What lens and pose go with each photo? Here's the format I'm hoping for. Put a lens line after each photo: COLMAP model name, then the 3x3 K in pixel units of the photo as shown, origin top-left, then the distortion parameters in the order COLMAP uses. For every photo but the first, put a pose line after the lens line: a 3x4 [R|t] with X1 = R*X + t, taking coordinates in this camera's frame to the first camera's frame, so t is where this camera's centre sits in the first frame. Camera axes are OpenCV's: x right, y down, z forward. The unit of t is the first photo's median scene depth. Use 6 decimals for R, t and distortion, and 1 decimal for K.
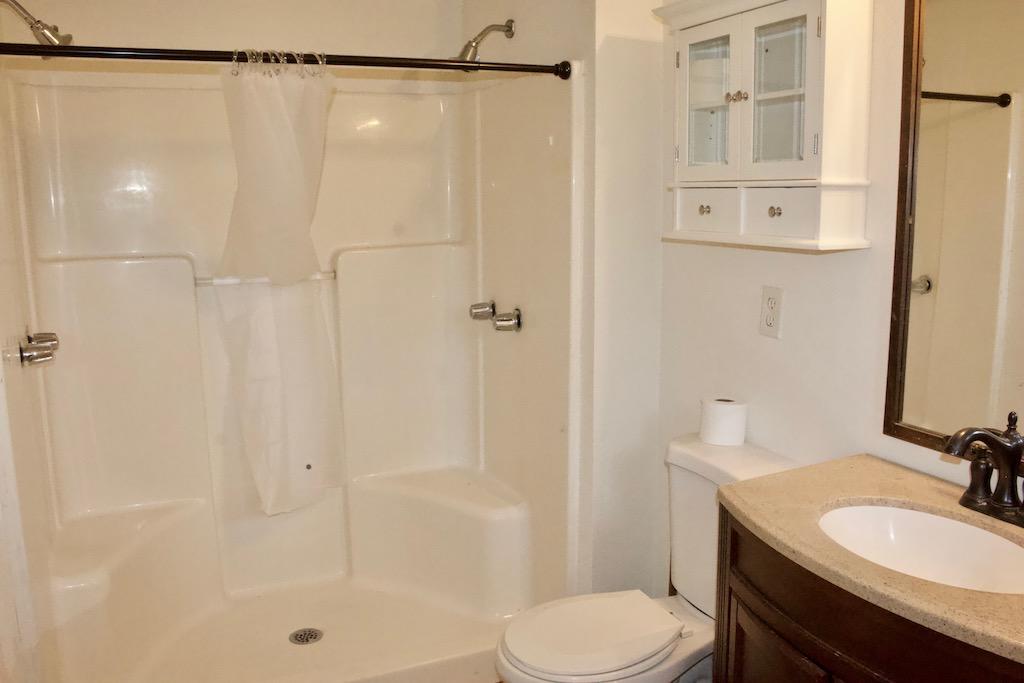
lens RADIAL K [[842.0, 0, 512.0], [0, 842.0, 341.5], [0, 0, 1]] dist [-0.161298, 0.145424]
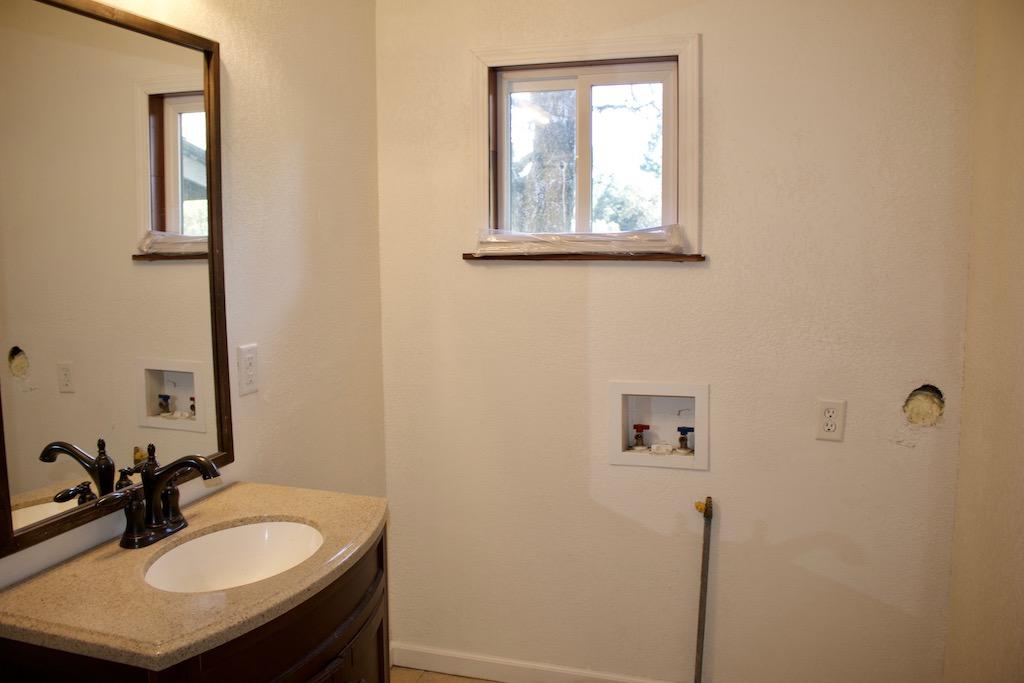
lens RADIAL K [[842.0, 0, 512.0], [0, 842.0, 341.5], [0, 0, 1]] dist [-0.161298, 0.145424]
pose [[-0.751396, -0.062570, 0.656879, -0.495251], [0.125238, 0.963876, 0.235071, -0.250240], [-0.647858, 0.258898, -0.716416, 1.413073]]
